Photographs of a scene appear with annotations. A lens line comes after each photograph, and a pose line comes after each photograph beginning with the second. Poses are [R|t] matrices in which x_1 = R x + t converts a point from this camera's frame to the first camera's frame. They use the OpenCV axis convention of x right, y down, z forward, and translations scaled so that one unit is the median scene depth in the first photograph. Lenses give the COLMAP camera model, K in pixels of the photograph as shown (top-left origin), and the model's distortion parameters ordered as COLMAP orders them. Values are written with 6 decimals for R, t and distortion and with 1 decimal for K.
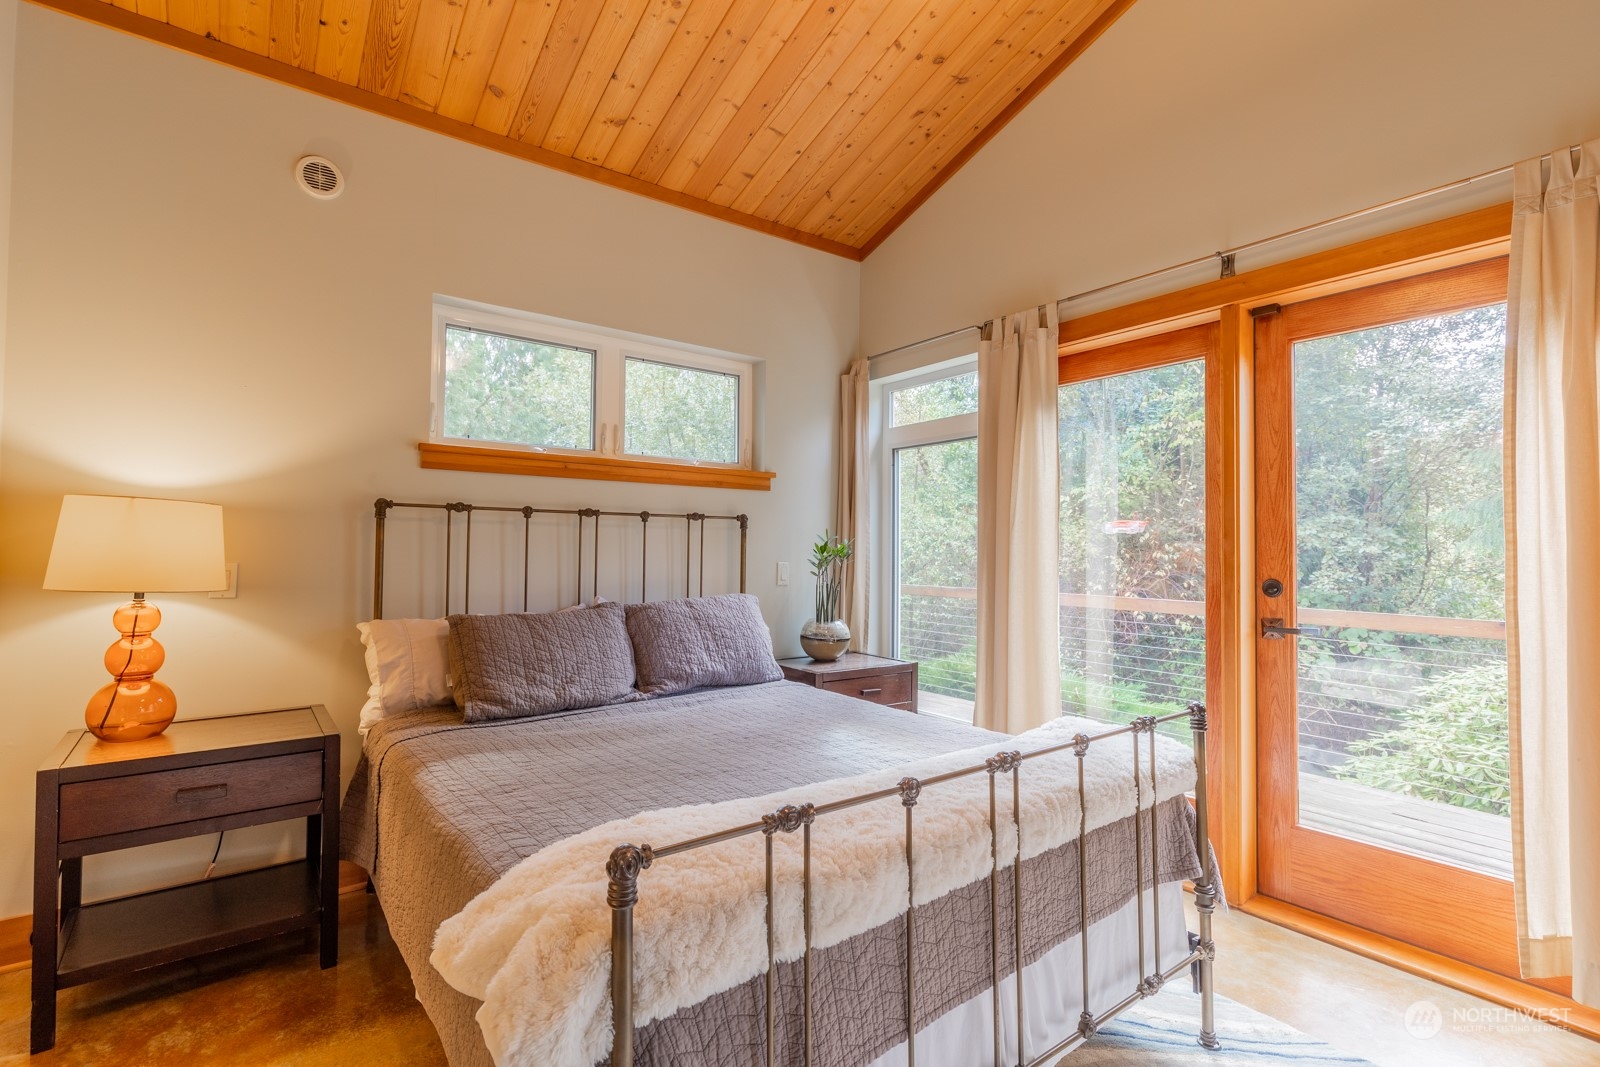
lens RADIAL K [[769.6, 0, 800.0], [0, 769.6, 533.5], [0, 0, 1]] dist [-0.000413, -0.000364]
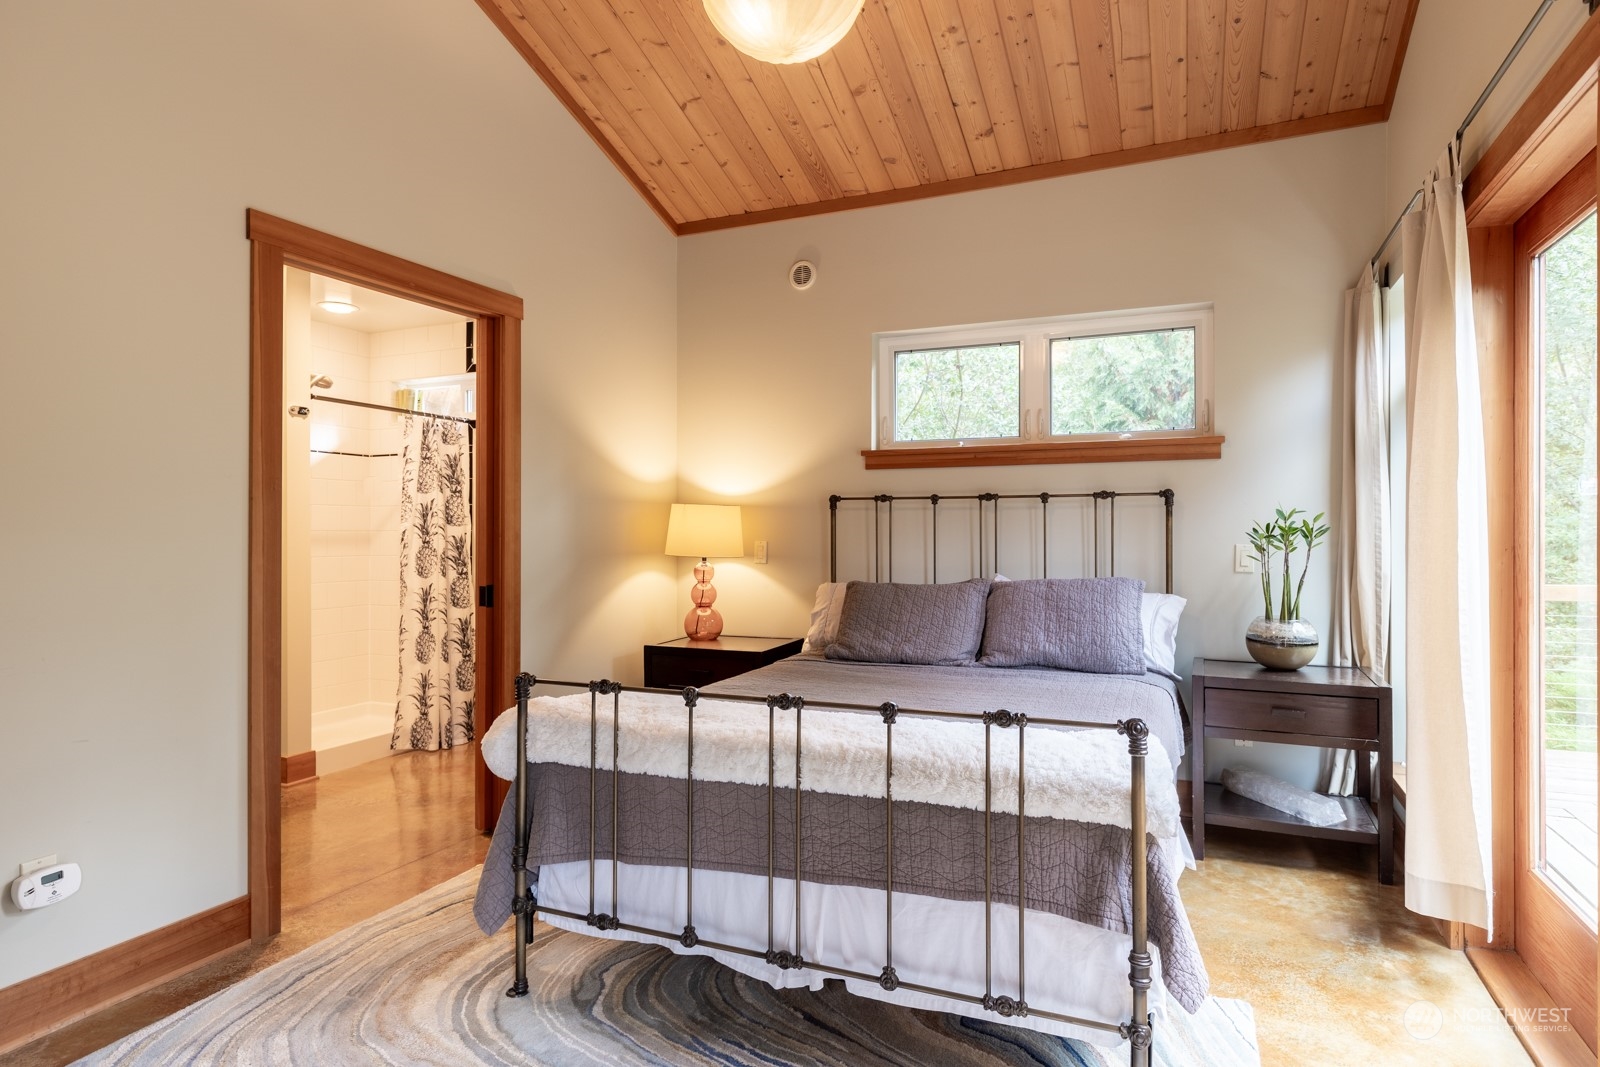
lens RADIAL K [[883.9, 0, 796.3], [0, 883.9, 528.2], [0, 0, 1]] dist [-0.003406, -0.000010]
pose [[0.463878, -0.012164, -0.885816, 0.760122], [0.023757, 0.999717, -0.001287, 0.013422], [0.885581, -0.020448, 0.464035, 0.189179]]
